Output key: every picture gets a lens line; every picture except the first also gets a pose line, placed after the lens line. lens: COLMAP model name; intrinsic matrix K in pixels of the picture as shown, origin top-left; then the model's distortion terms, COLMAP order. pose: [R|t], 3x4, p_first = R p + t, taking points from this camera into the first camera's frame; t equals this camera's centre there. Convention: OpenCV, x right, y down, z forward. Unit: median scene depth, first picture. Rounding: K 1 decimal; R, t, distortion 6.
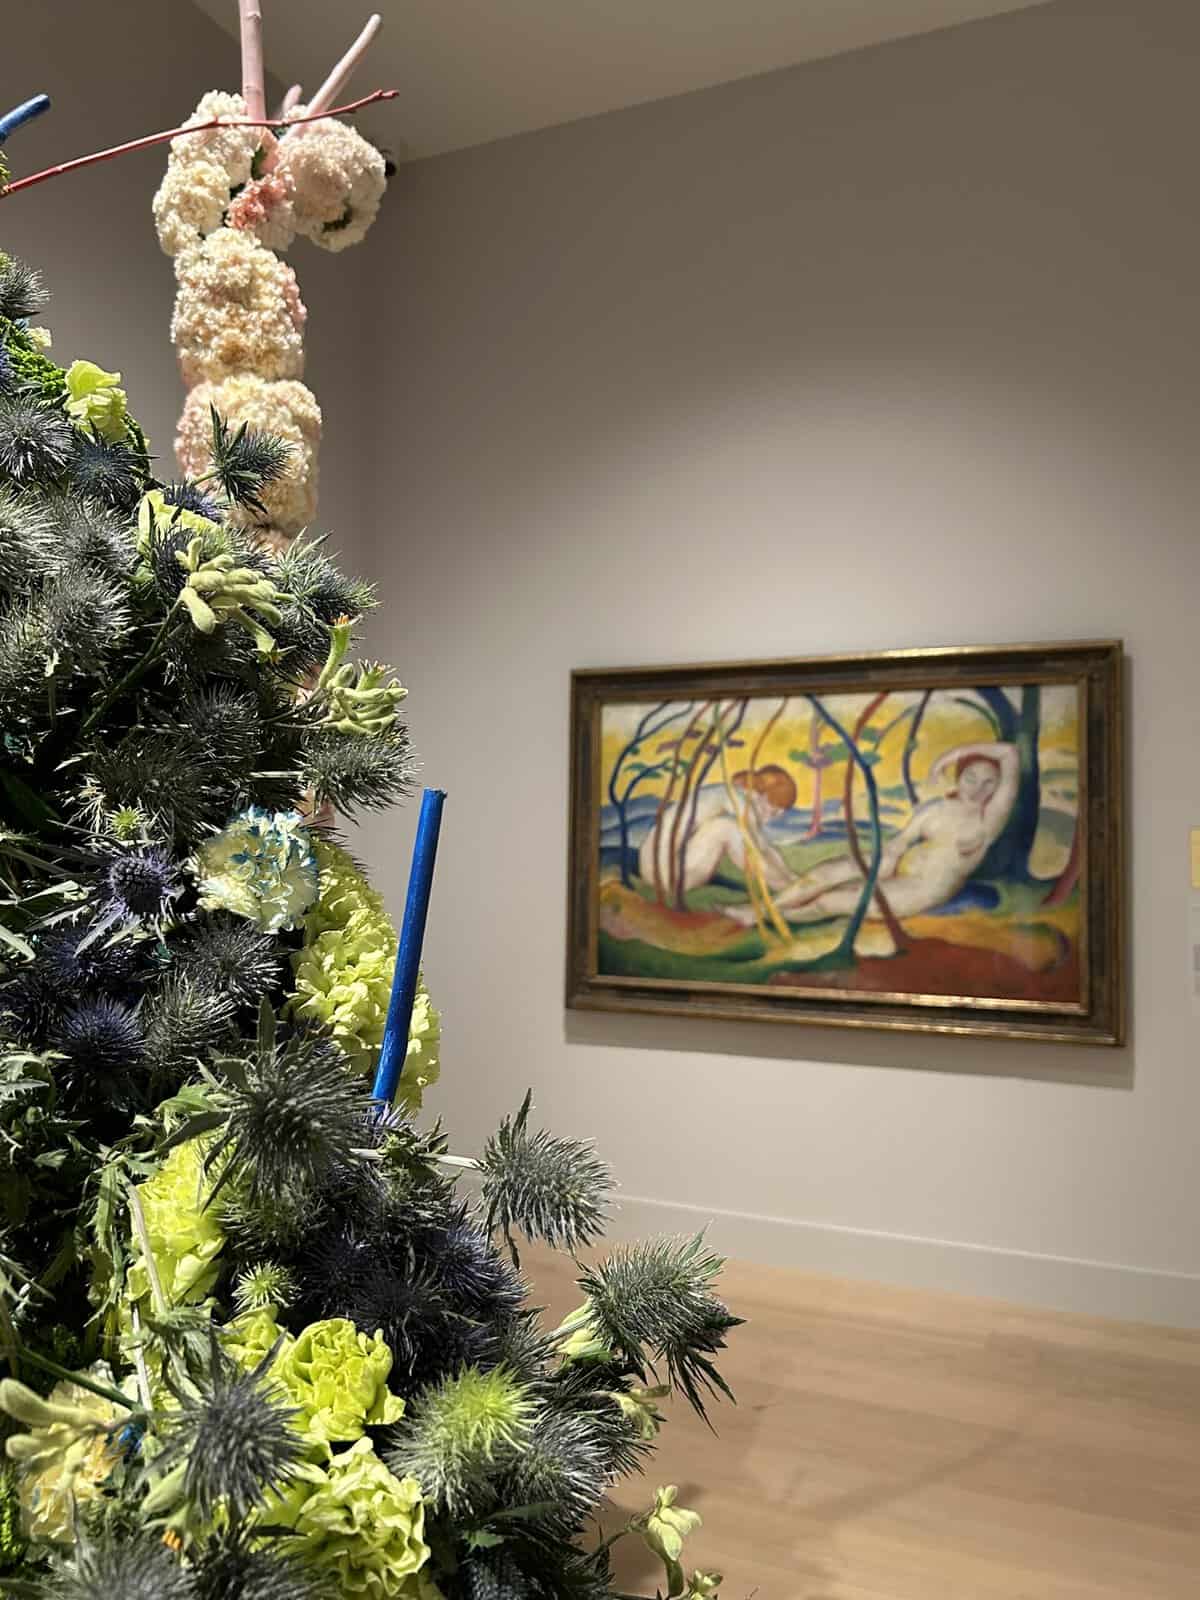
lens RADIAL K [[1211.0, 0, 600.0], [0, 1211.0, 801.9], [0, 0, 1]] dist [0.029263, 0.000261]
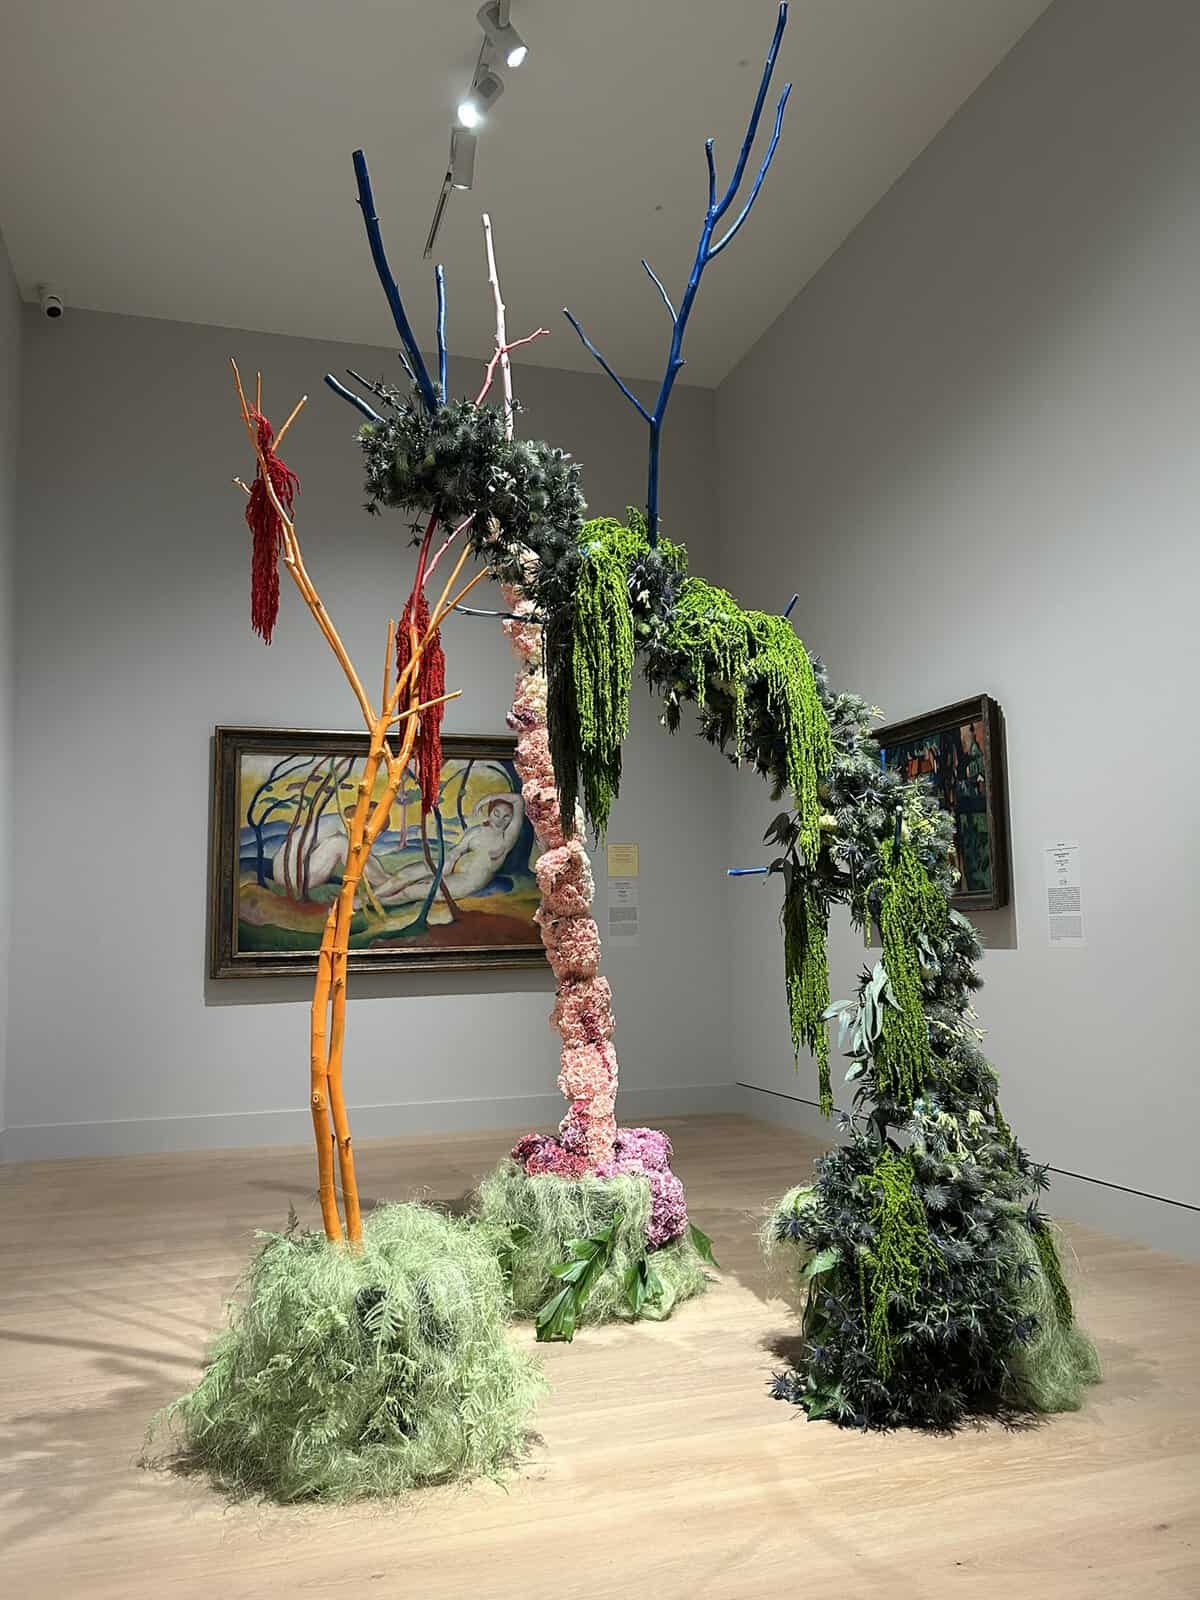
lens RADIAL K [[1211.0, 0, 599.7], [0, 1211.0, 801.1], [0, 0, 1]] dist [0.029263, 0.000261]
pose [[0.733861, 0.030233, 0.678627, -0.658473], [-0.006628, 0.999280, -0.037351, 0.022445], [-0.679268, 0.022913, 0.733533, -0.289128]]
